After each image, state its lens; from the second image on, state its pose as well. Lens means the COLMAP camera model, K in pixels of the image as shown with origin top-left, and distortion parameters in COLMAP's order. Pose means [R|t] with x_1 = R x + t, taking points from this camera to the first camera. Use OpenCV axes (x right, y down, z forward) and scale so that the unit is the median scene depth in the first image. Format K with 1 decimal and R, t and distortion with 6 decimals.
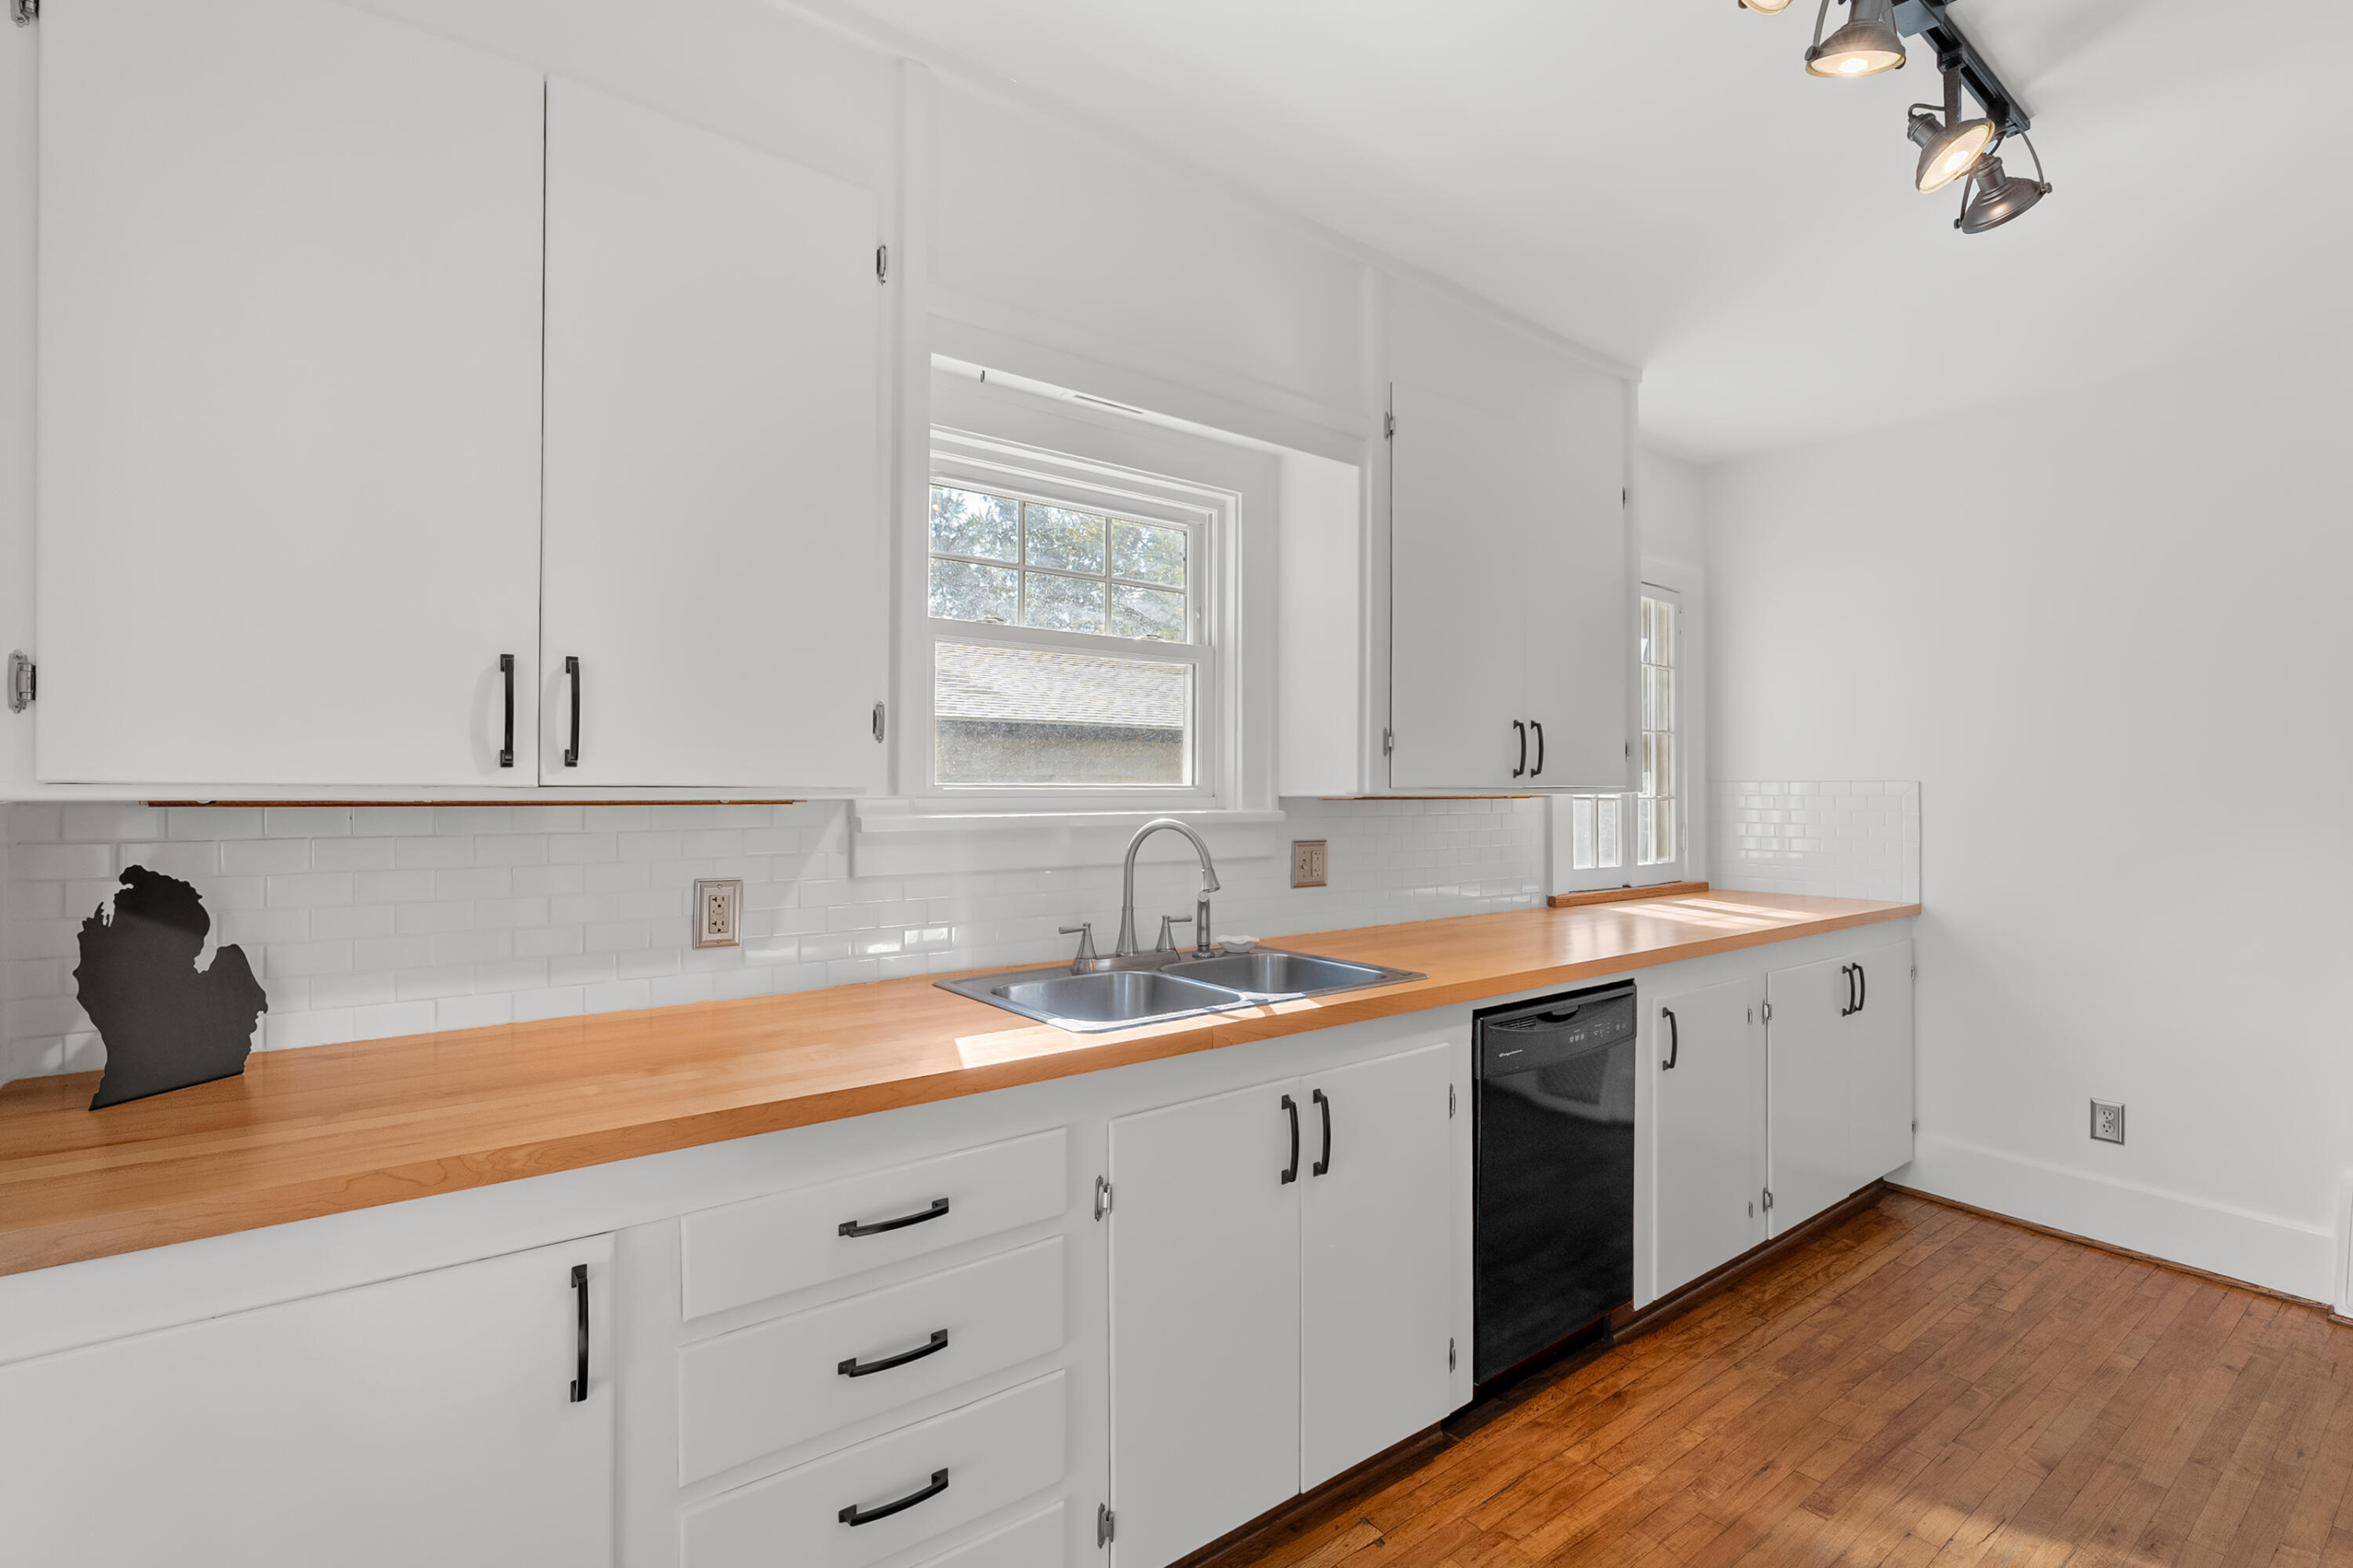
lens RADIAL K [[1080.9, 0, 1173.3], [0, 1080.9, 799.0], [0, 0, 1]] dist [-0.004715, 0.000703]
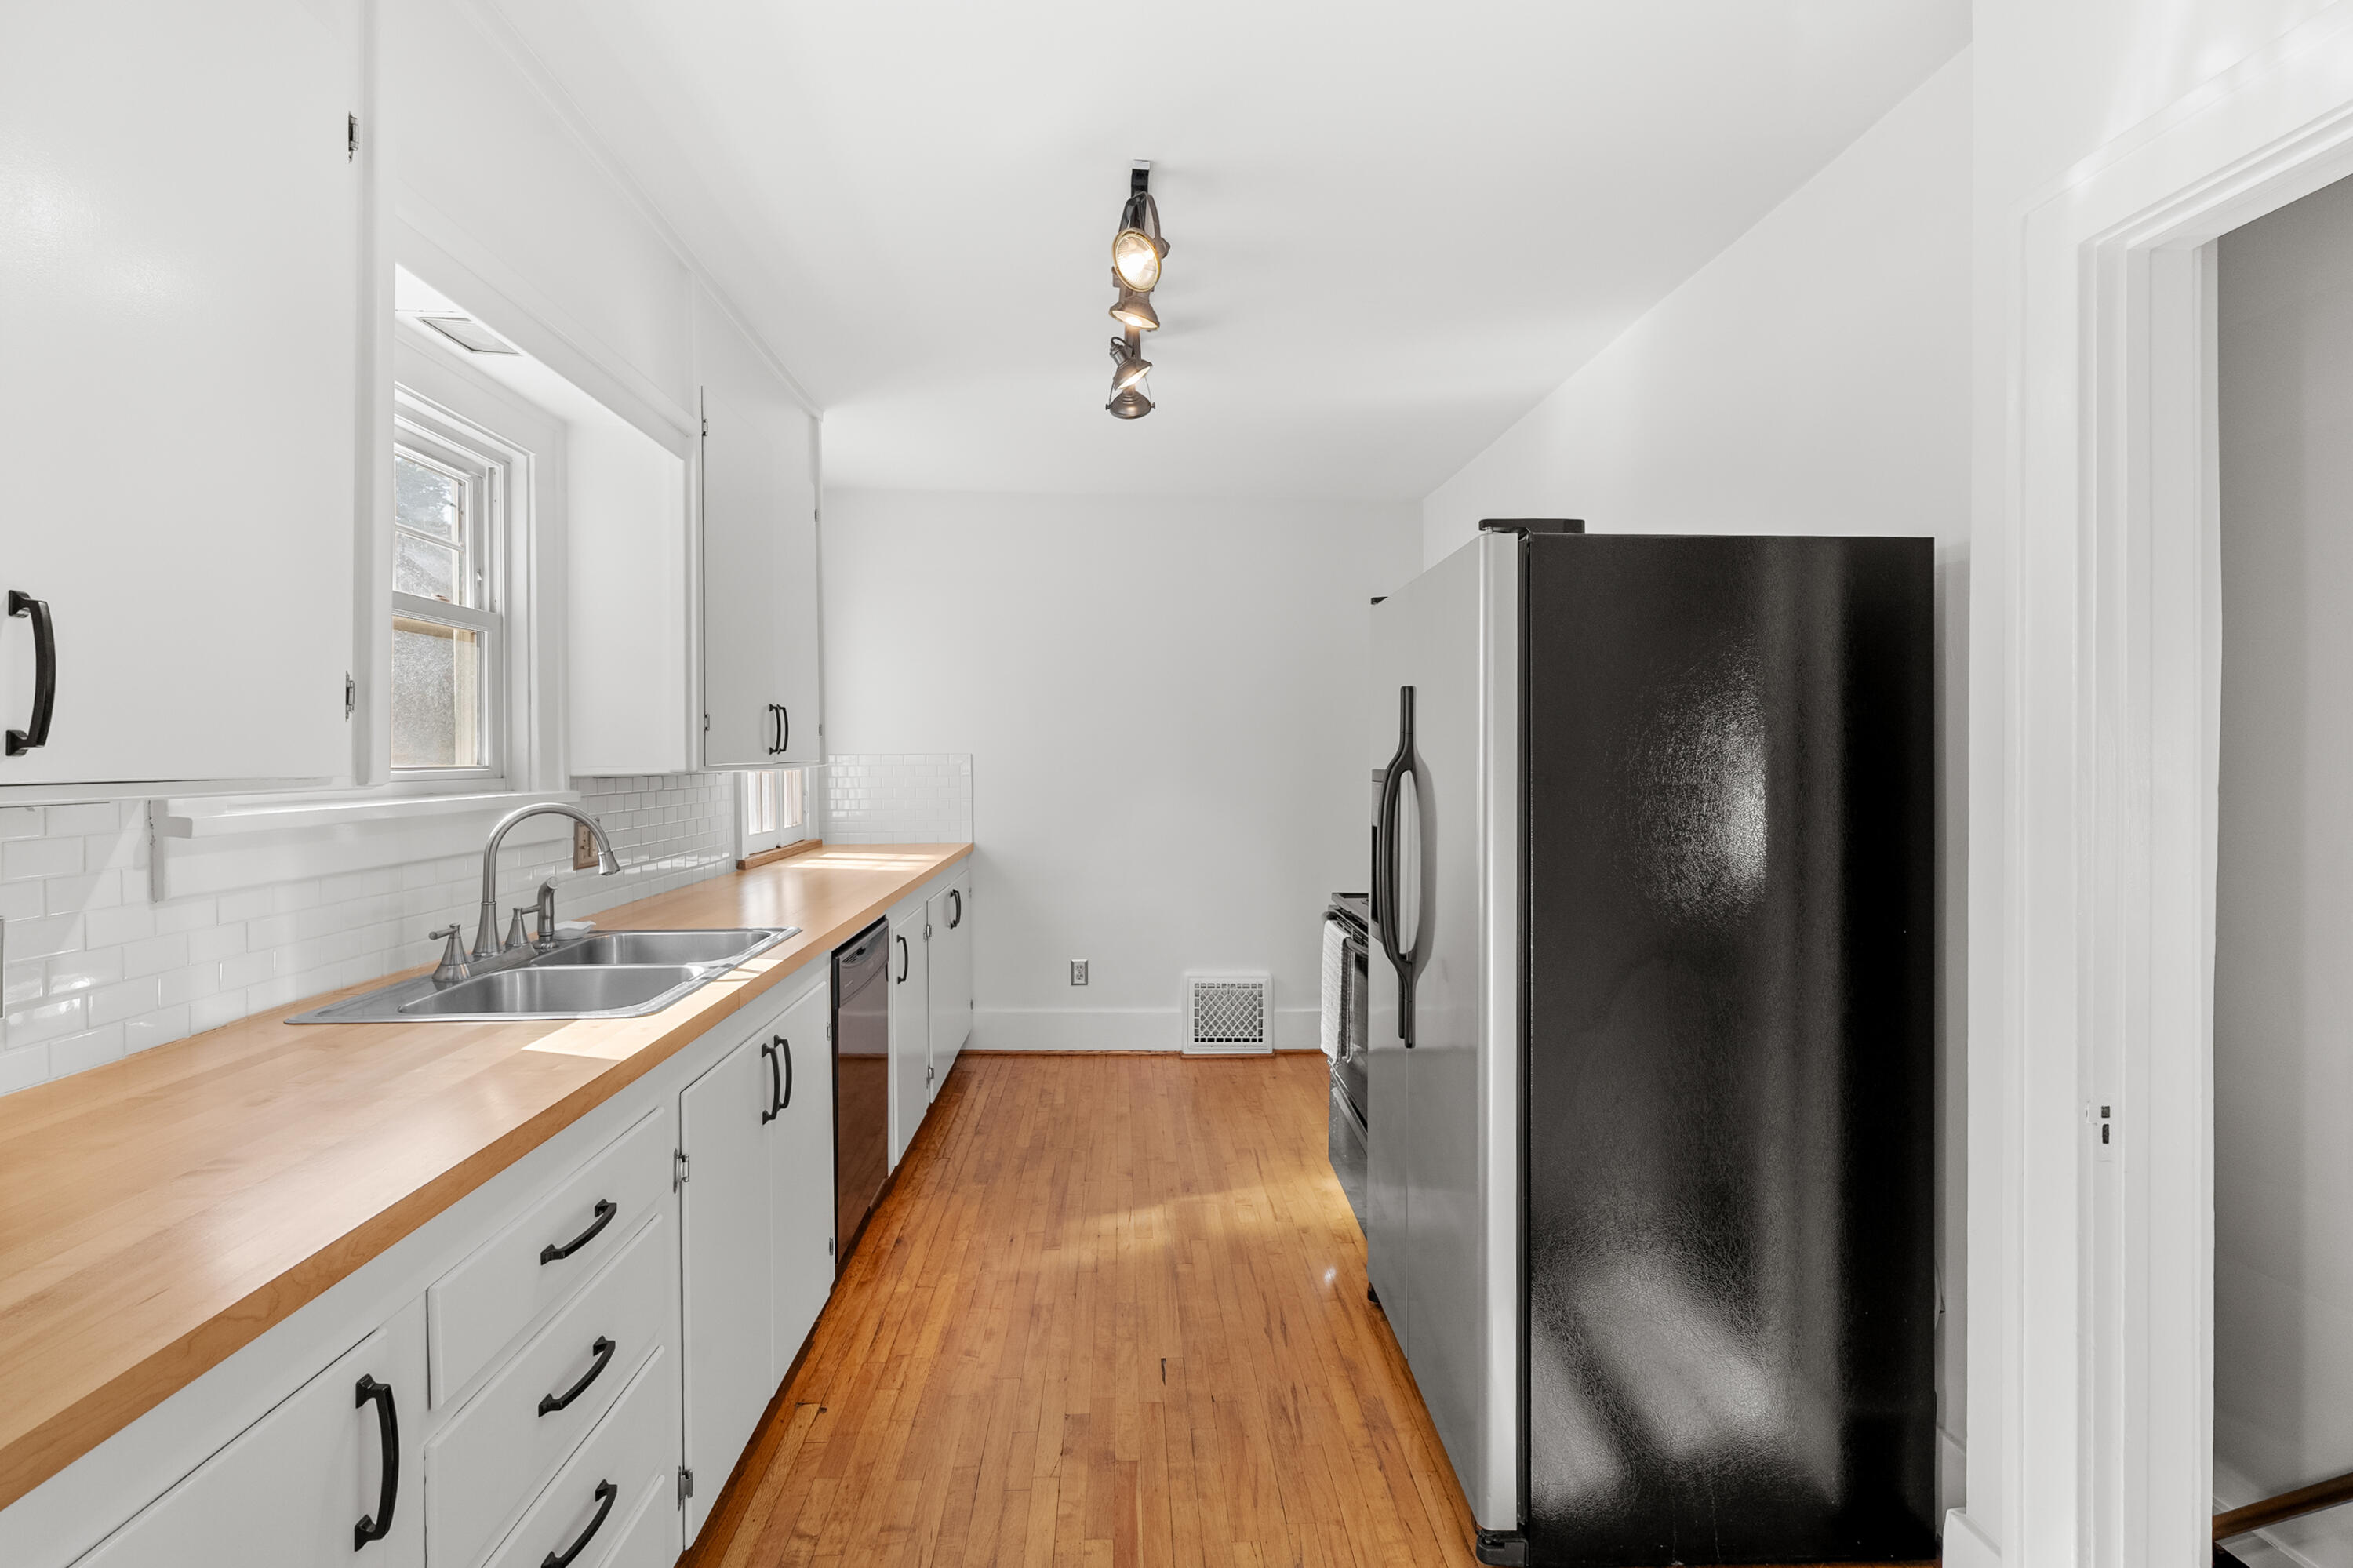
lens RADIAL K [[1072.9, 0, 1164.1], [0, 1072.9, 777.8], [0, 0, 1]] dist [-0.000998, 0.000243]
pose [[0.566801, -0.023515, 0.823519, -0.435241], [0.015136, 0.999721, 0.018128, -0.011110], [-0.823716, 0.002190, 0.566998, 0.025085]]
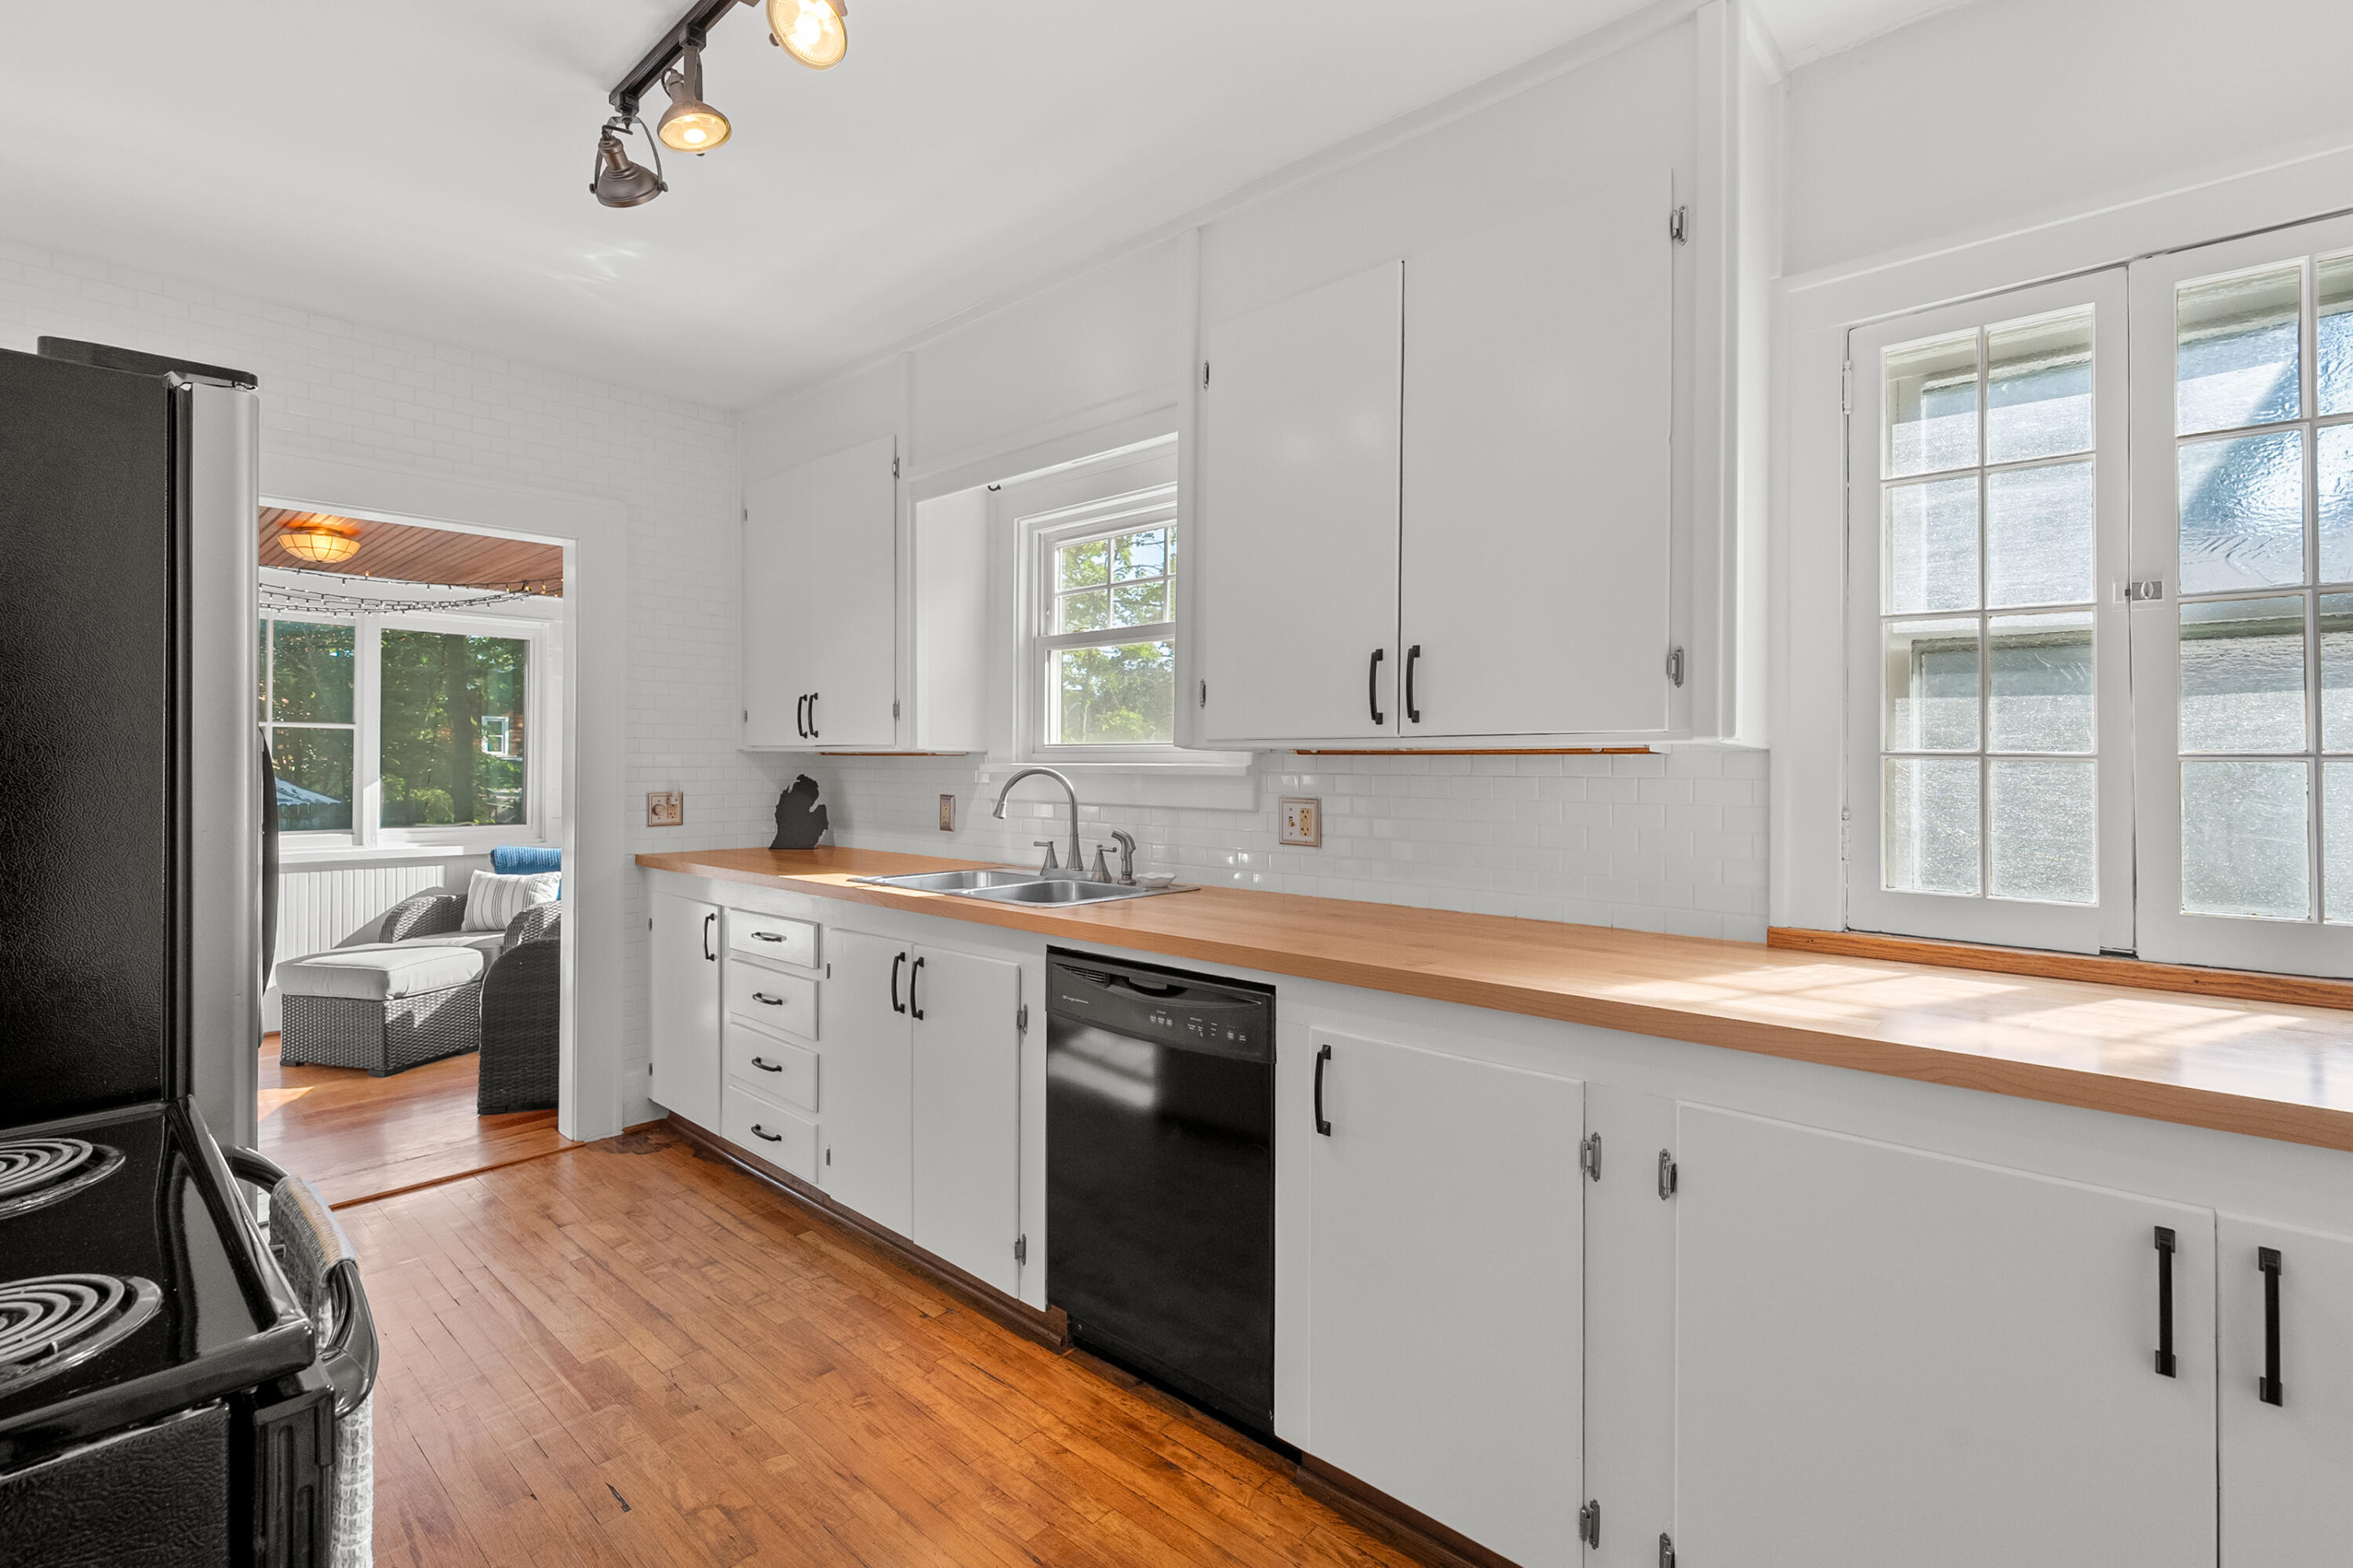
lens RADIAL K [[1138.5, 0, 1171.2], [0, 1138.5, 740.3], [0, 0, 1]] dist [0.078938, 0.000099]
pose [[0.152784, -0.006141, -0.988240, 1.312625], [0.003317, 0.999978, -0.005701, -0.005825], [0.988254, -0.002407, 0.152801, 0.860250]]
